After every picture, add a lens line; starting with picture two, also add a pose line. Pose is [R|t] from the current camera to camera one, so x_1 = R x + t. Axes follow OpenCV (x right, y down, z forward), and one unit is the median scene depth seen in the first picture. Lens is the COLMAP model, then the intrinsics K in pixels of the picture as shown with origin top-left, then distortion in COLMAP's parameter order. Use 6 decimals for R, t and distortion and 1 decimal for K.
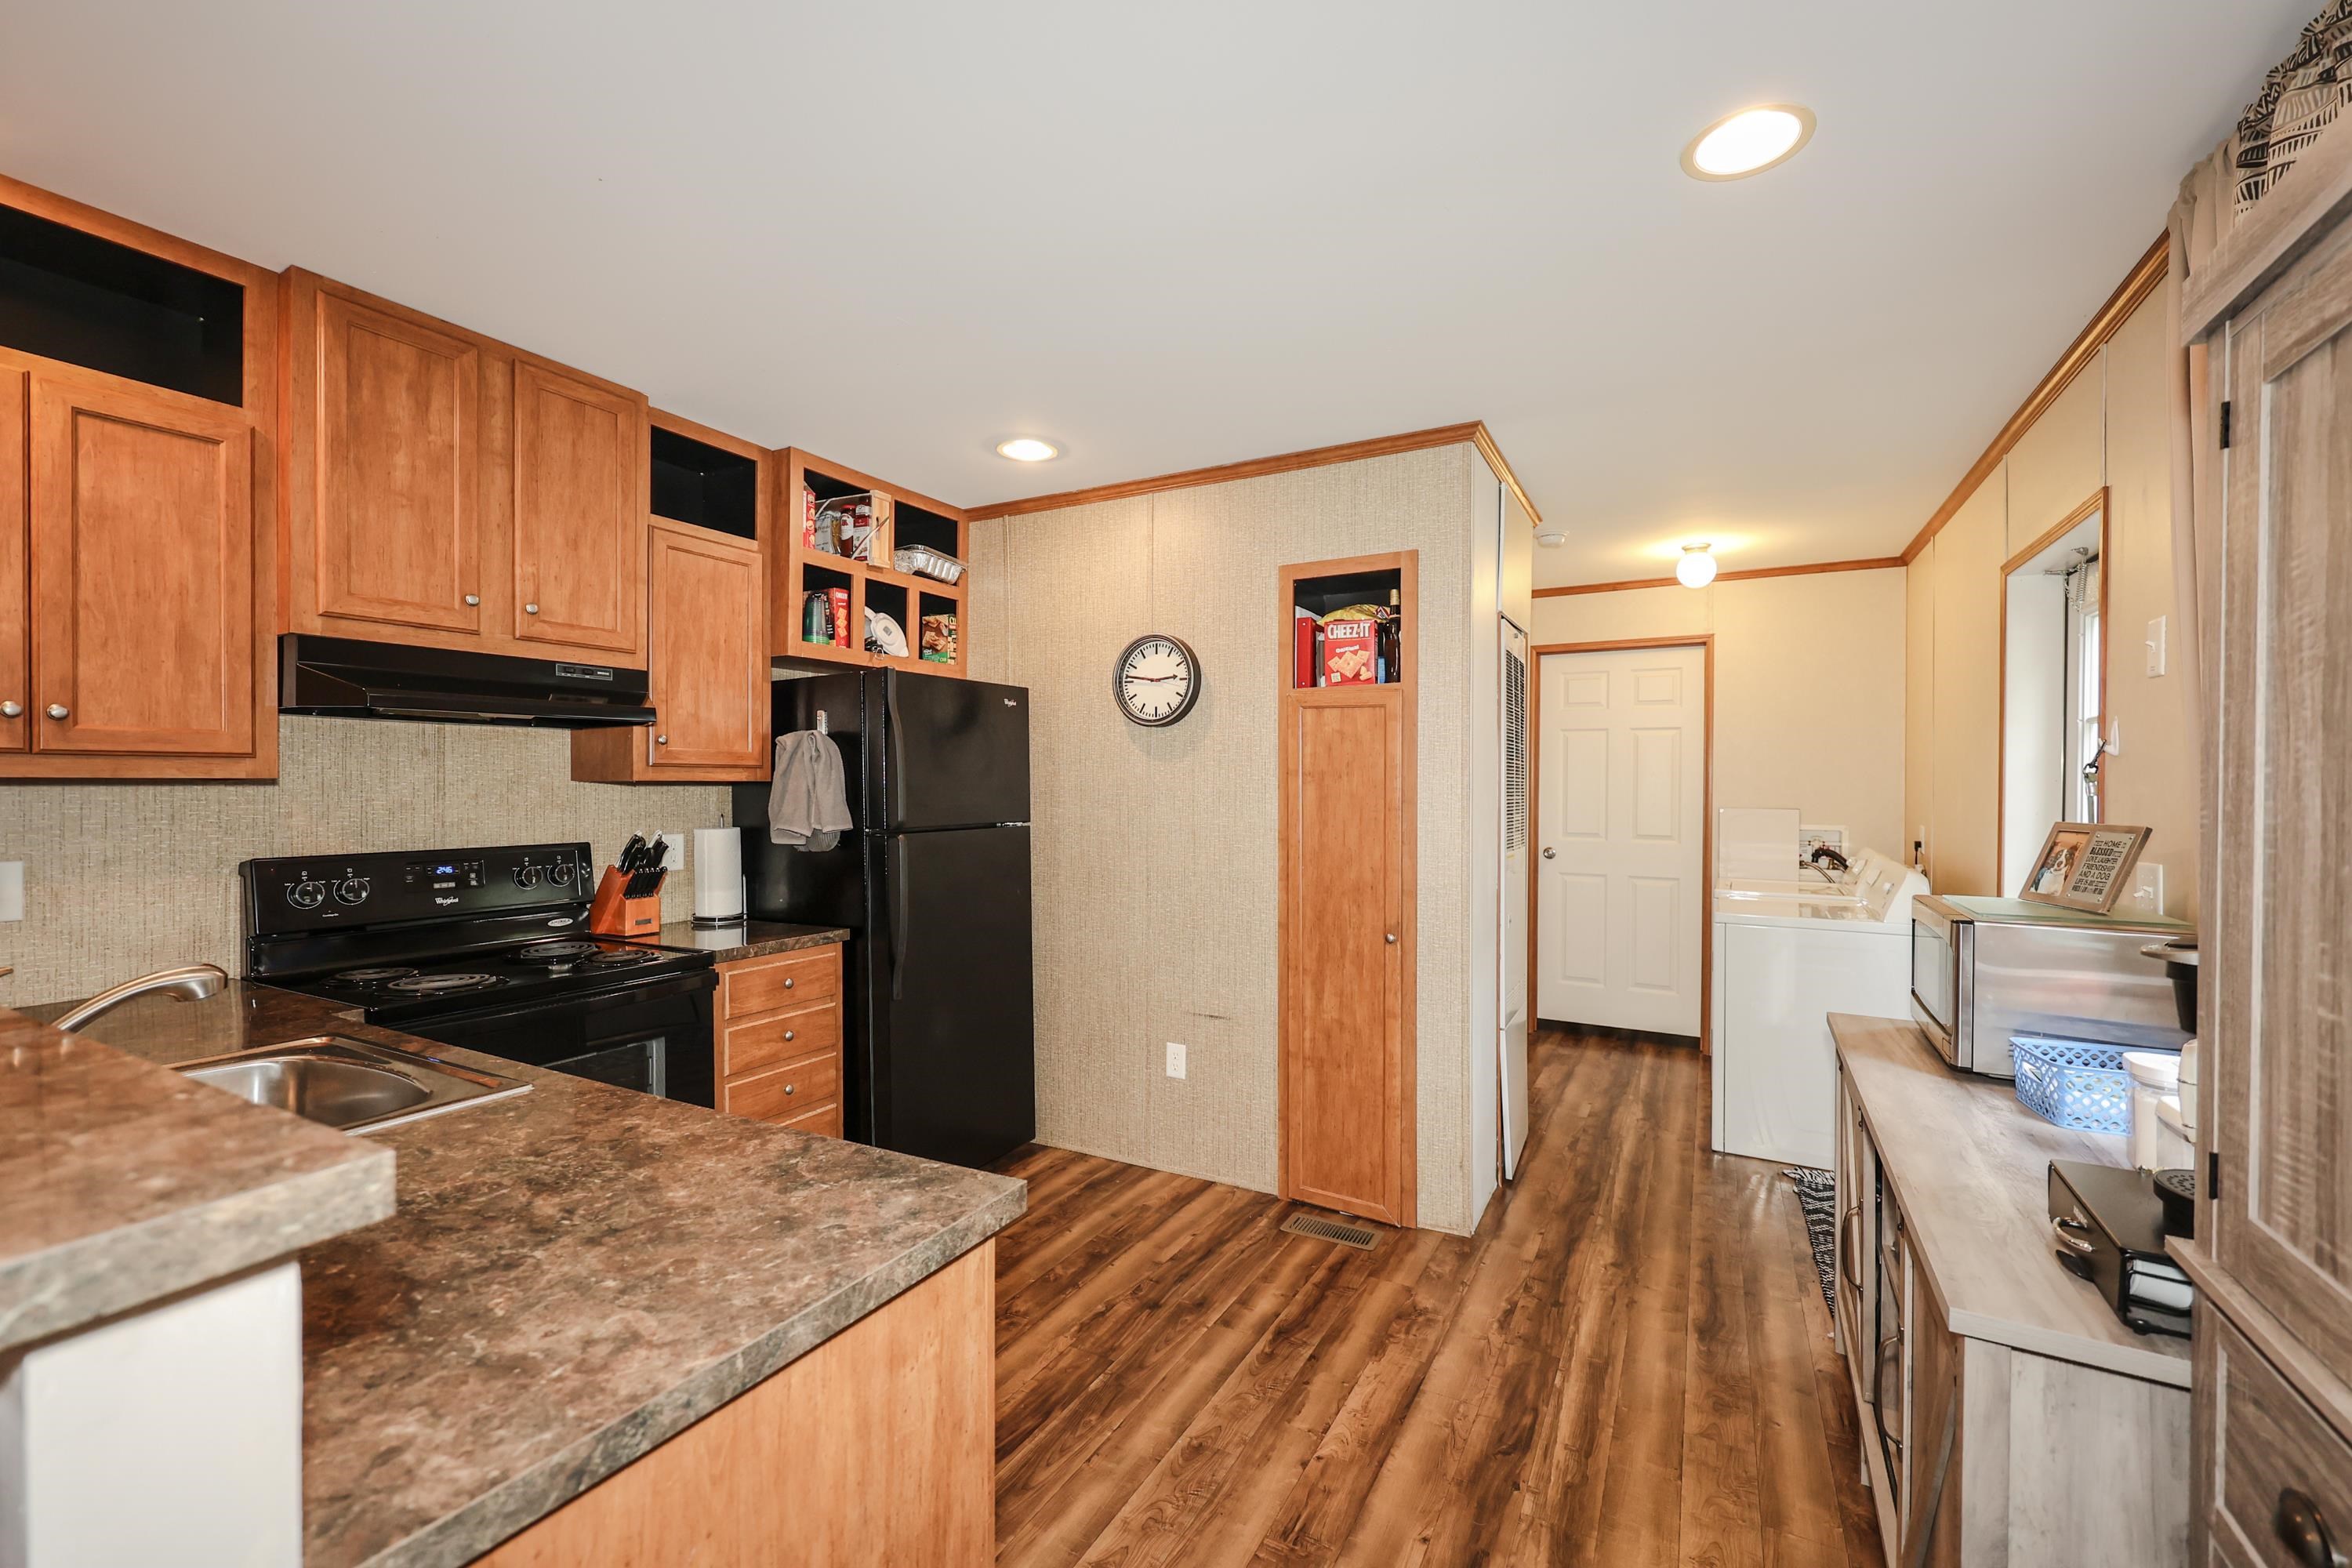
lens RADIAL K [[963.0, 0, 1185.7], [0, 963.0, 789.0], [0, 0, 1]] dist [0.000293, -0.000015]
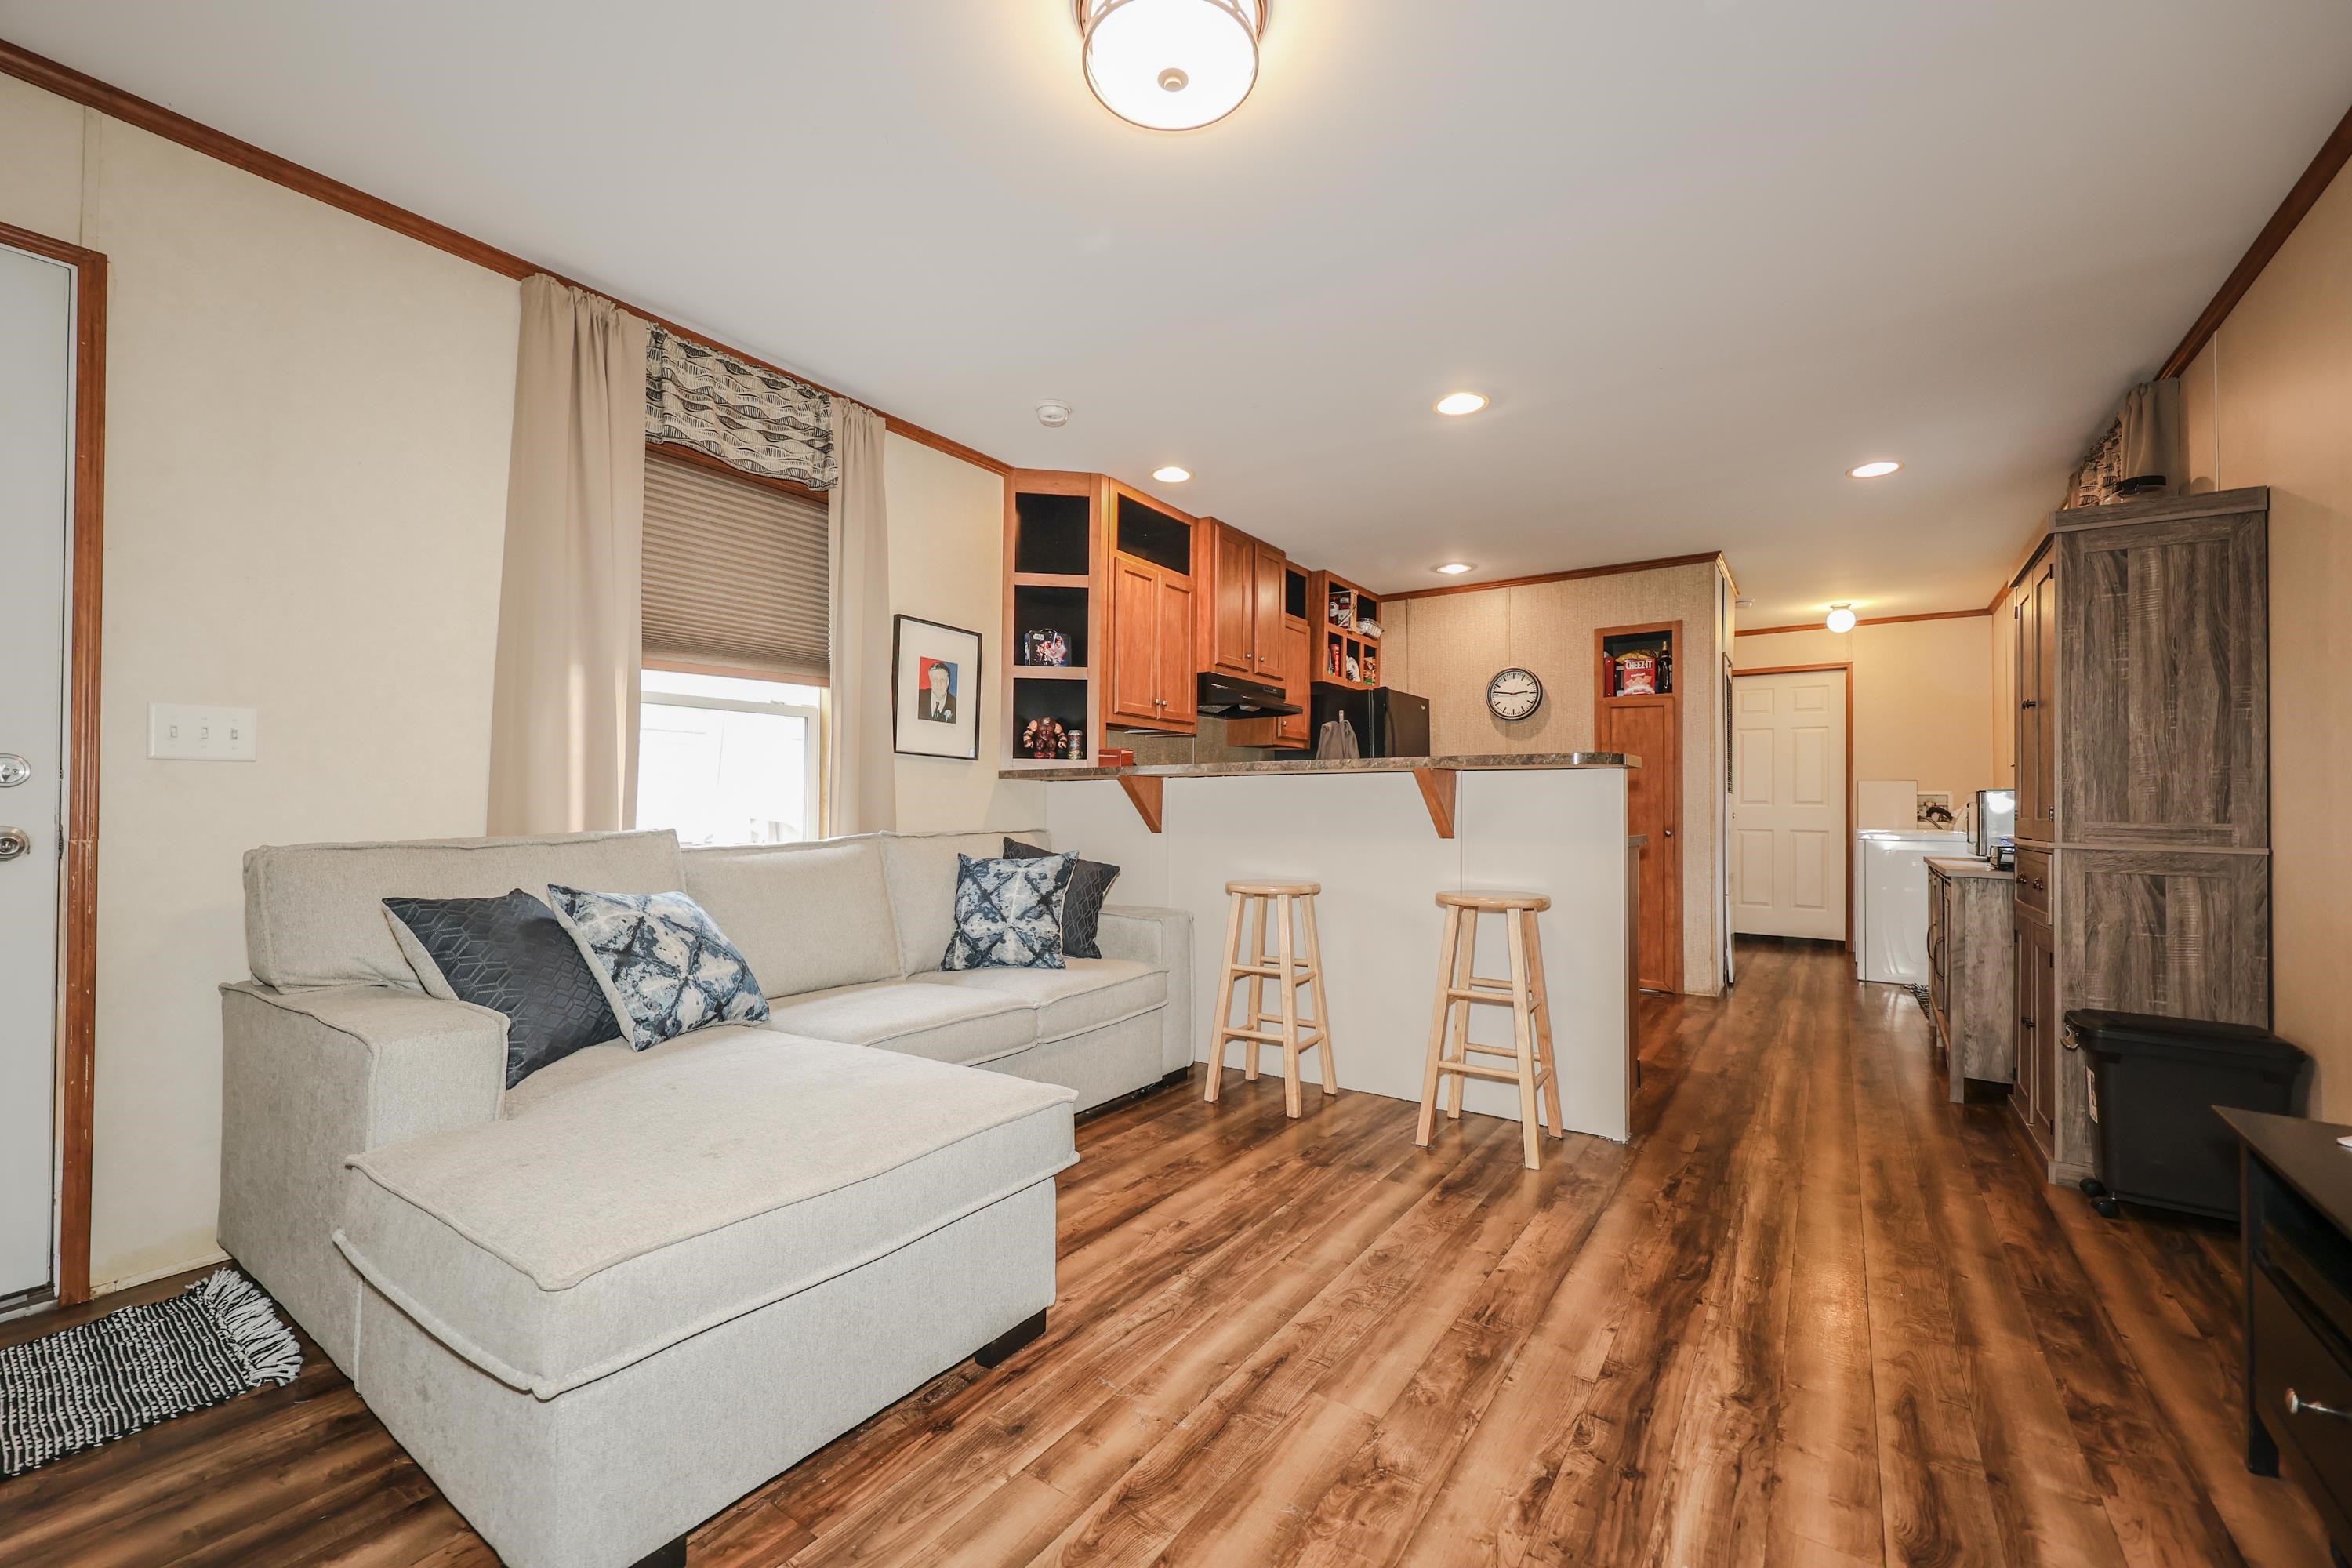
lens RADIAL K [[947.7, 0, 1182.0], [0, 947.7, 796.6], [0, 0, 1]] dist [0.003706, 0.000125]
pose [[0.994286, 0.003319, -0.106702, -0.450412], [-0.005533, 0.999775, -0.020459, 0.113470], [0.106610, 0.020932, 0.994081, -0.780196]]
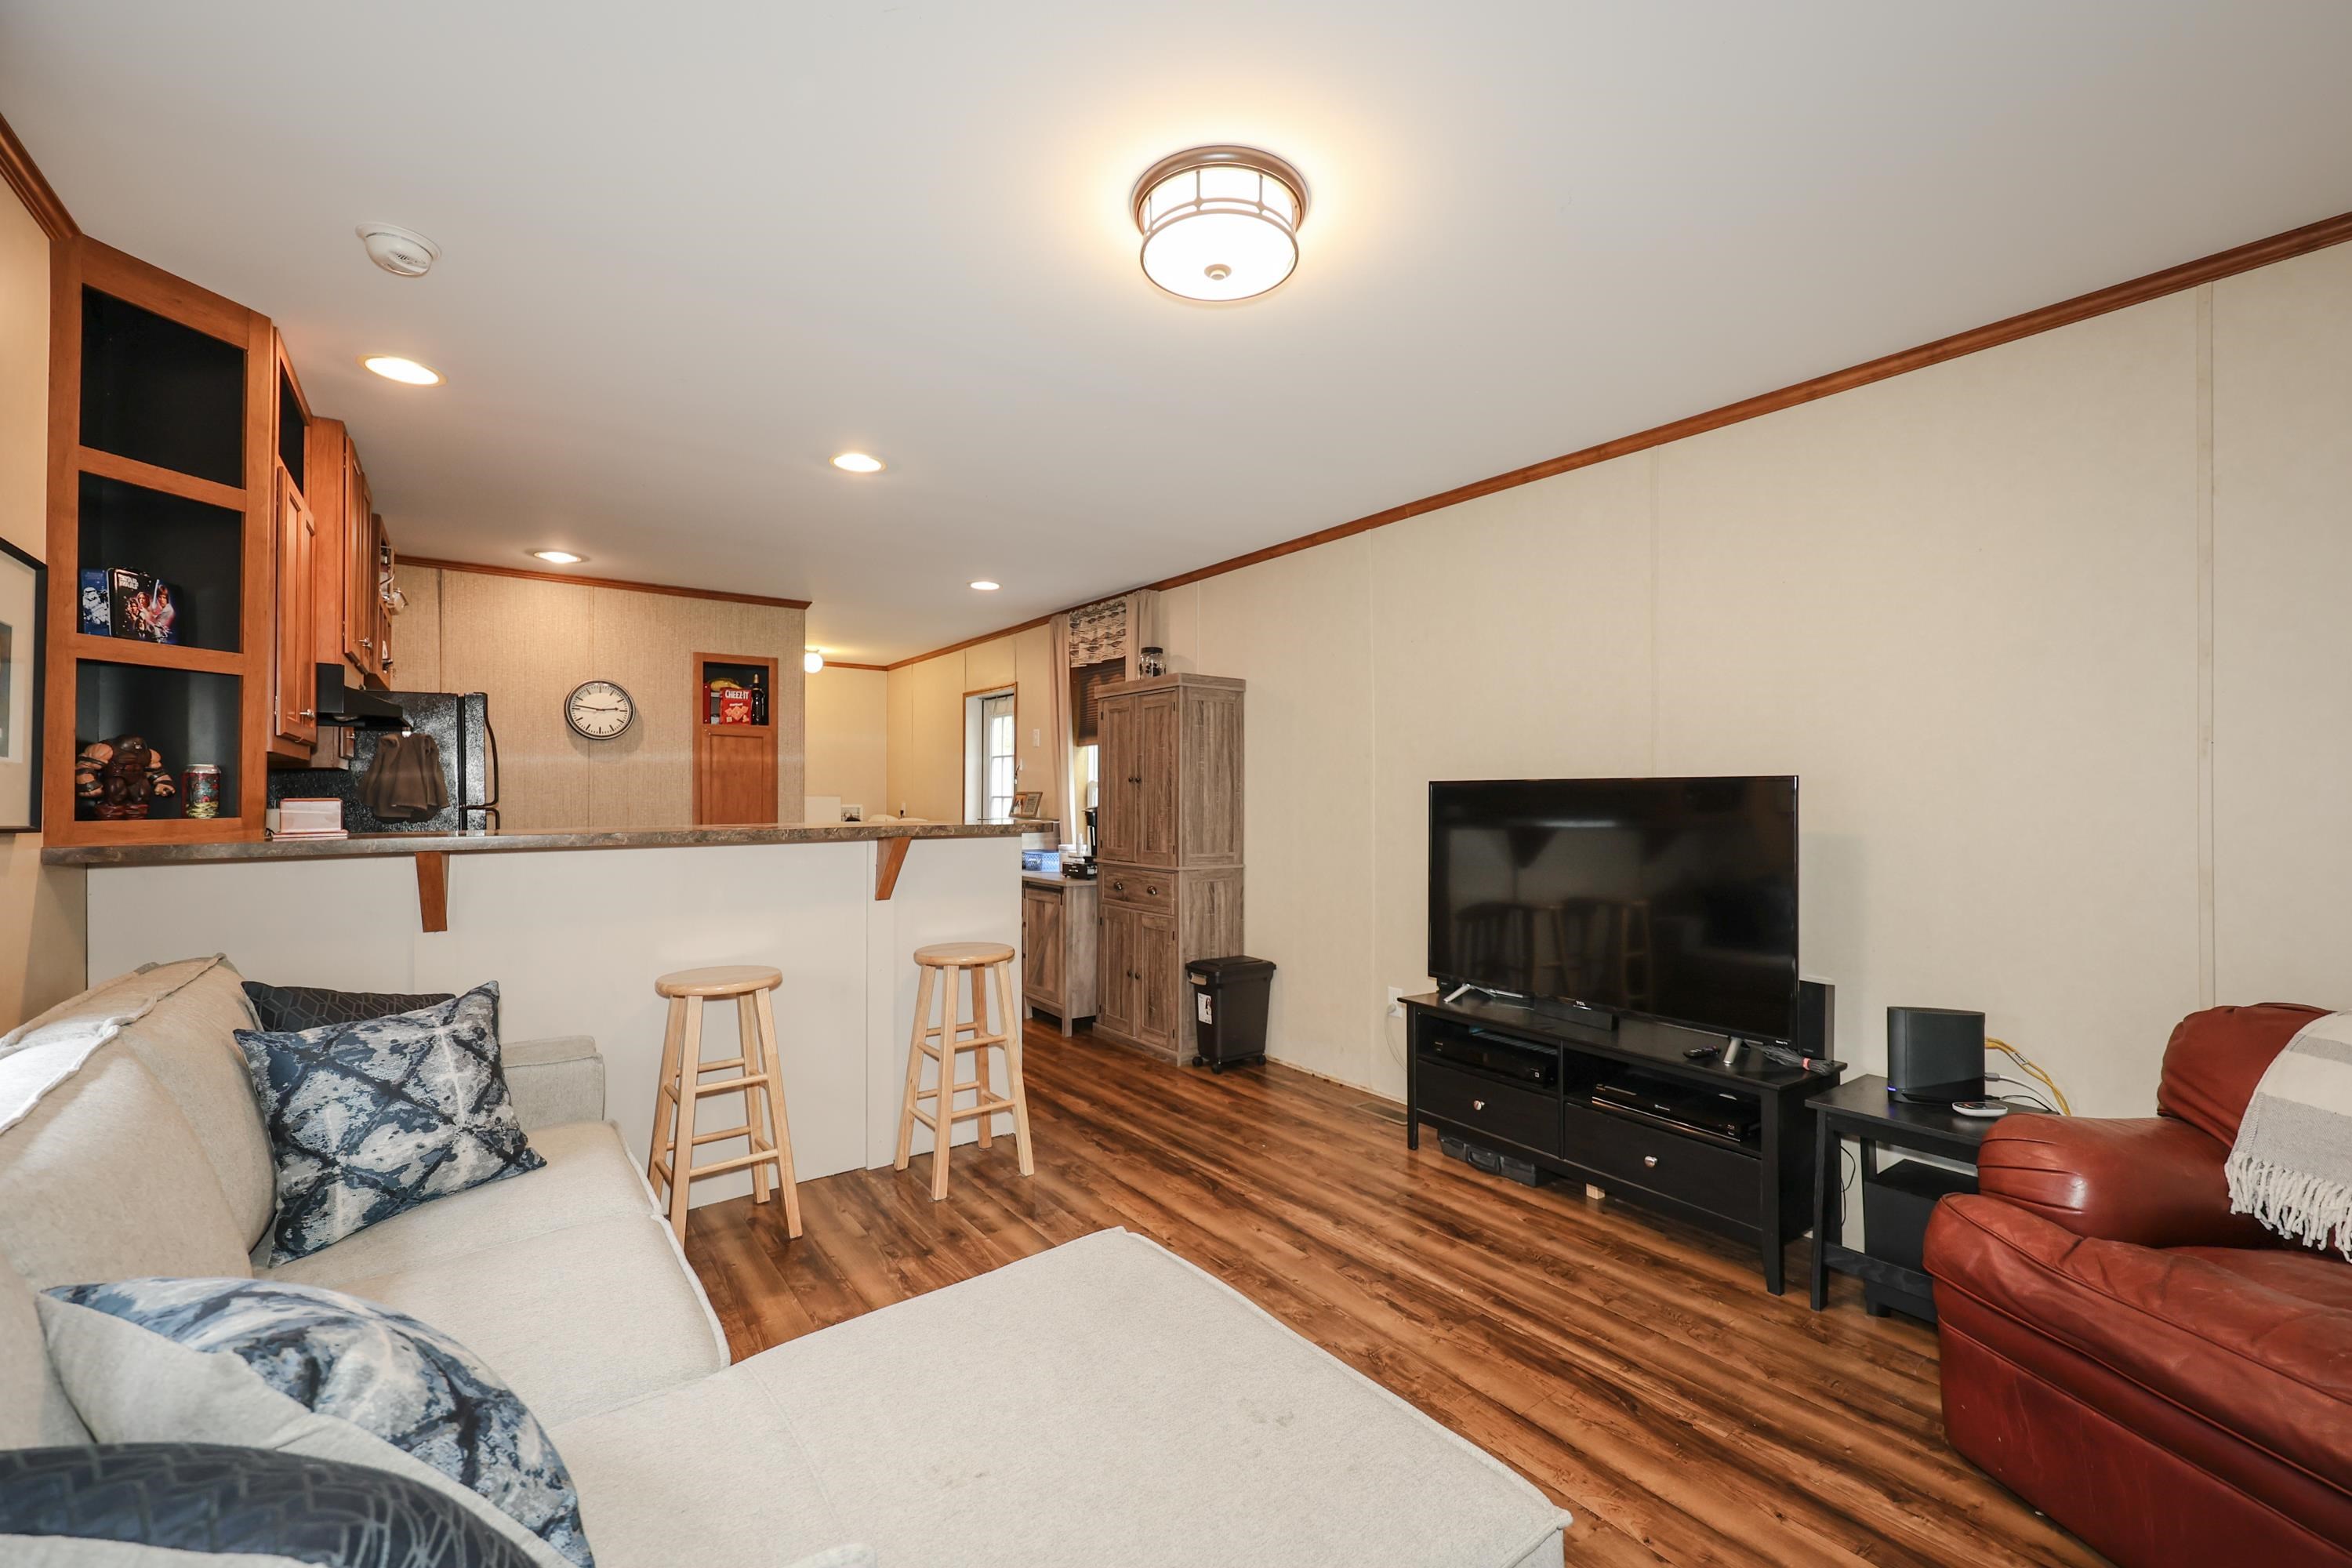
lens RADIAL K [[963.0, 0, 1185.7], [0, 963.0, 789.0], [0, 0, 1]] dist [0.000293, -0.000015]
pose [[0.418026, 0.003649, 0.908428, -1.049950], [0.006507, 0.999954, -0.007011, 0.030547], [-0.908412, 0.008842, 0.417984, -0.497774]]
